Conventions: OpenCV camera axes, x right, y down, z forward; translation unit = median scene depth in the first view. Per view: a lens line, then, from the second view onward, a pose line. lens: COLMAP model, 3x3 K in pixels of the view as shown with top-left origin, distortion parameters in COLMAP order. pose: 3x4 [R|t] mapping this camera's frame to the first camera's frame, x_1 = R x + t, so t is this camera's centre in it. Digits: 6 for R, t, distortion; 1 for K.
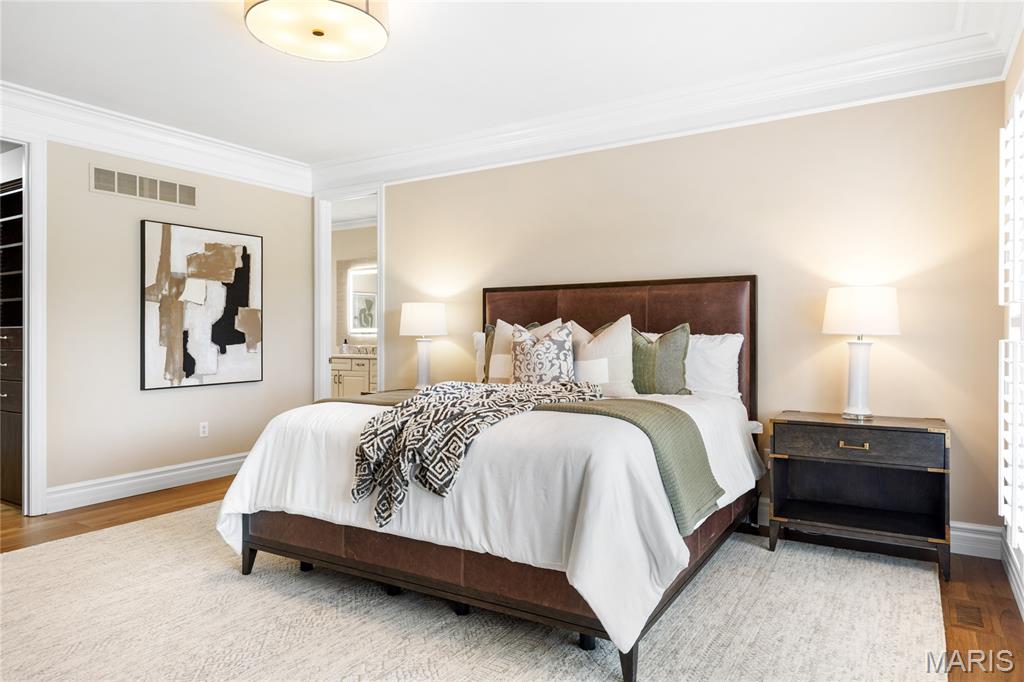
lens RADIAL K [[643.9, 0, 512.2], [0, 643.9, 339.5], [0, 0, 1]] dist [0.015633, -0.012949]
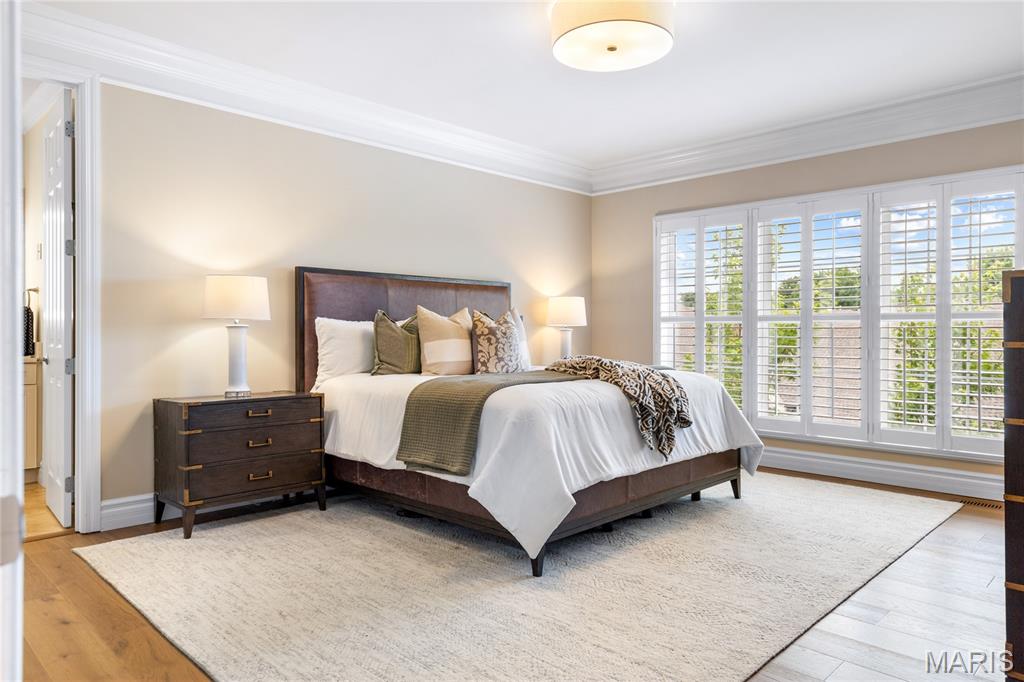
lens RADIAL K [[653.0, 0, 525.5], [0, 653.0, 318.0], [0, 0, 1]] dist [0.004674, -0.004848]
pose [[0.244200, 0.005960, 0.969707, -1.321291], [0.001848, 0.999976, -0.006612, -0.006442], [-0.969723, 0.003407, 0.244183, 0.772099]]
